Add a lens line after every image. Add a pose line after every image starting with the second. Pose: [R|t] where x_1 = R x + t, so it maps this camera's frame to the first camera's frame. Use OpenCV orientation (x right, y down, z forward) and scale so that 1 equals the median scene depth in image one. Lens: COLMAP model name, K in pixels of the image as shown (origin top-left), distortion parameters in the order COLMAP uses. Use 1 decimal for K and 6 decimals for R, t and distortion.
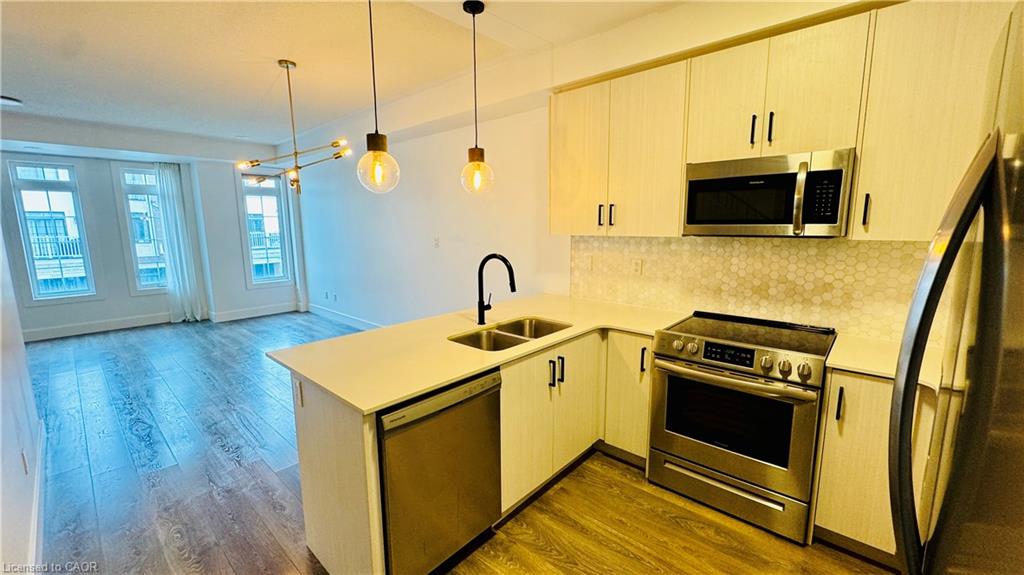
lens RADIAL K [[411.4, 0, 509.5], [0, 411.4, 287.8], [0, 0, 1]] dist [-0.007426, 0.000470]
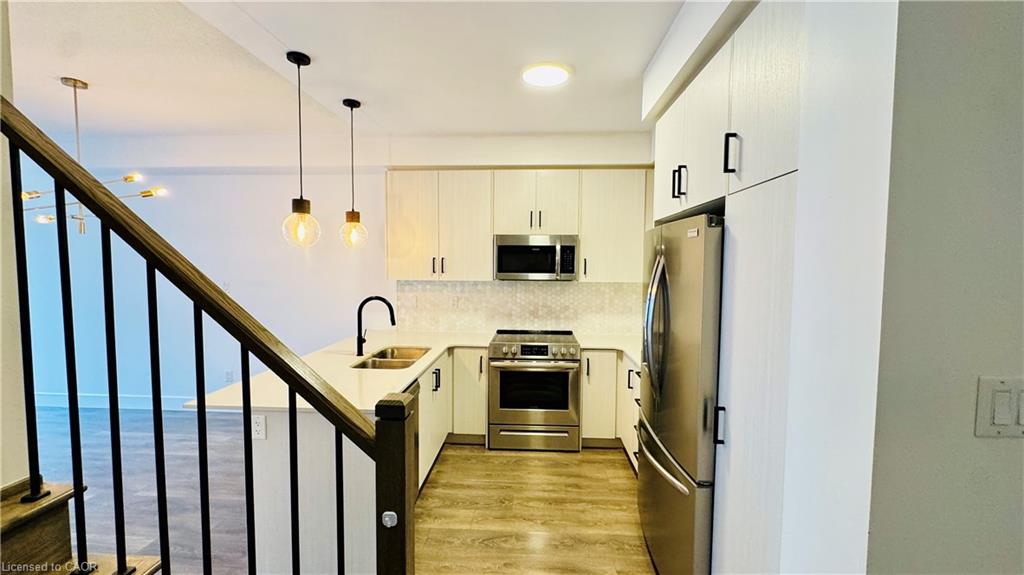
lens RADIAL K [[411.4, 0, 515.4], [0, 411.4, 286.4], [0, 0, 1]] dist [-0.007426, 0.000470]
pose [[0.773734, -0.020510, 0.633179, -0.489323], [0.083945, 0.993982, -0.070383, 0.011187], [-0.627925, 0.107610, 0.770799, -0.230414]]
